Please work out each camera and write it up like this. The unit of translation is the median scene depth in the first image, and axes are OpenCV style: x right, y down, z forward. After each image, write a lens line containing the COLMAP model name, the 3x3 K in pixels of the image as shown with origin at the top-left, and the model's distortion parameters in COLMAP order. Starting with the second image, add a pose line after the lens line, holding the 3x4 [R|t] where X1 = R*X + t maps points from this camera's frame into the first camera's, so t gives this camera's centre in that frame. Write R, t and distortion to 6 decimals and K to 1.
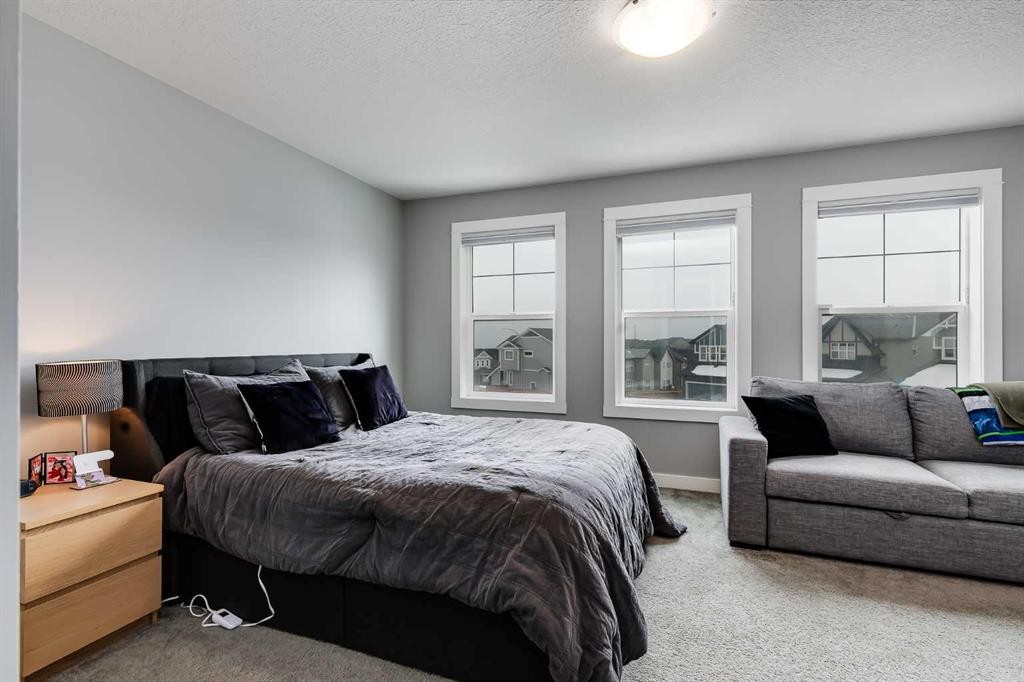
lens RADIAL K [[466.1, 0, 520.6], [0, 466.1, 347.5], [0, 0, 1]] dist [0.006840, 0.000554]
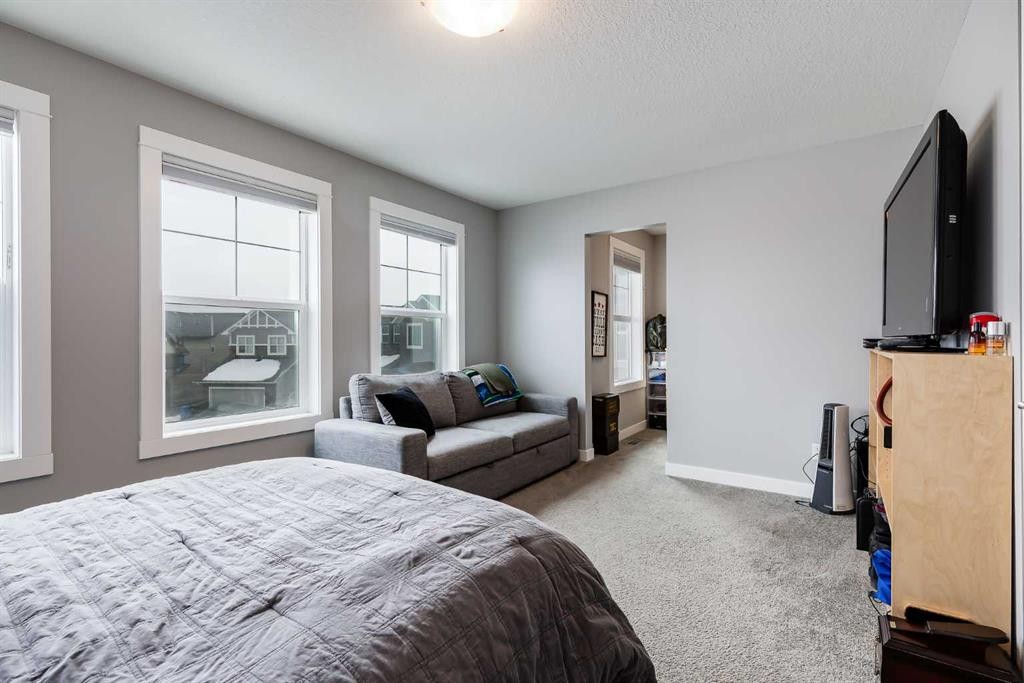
lens RADIAL K [[466.1, 0, 520.6], [0, 466.1, 348.0], [0, 0, 1]] dist [0.006840, 0.000554]
pose [[0.240492, -0.019043, 0.970464, -0.429061], [0.013769, 0.999774, 0.016206, -0.006562], [-0.970553, 0.009465, 0.240700, 0.499057]]
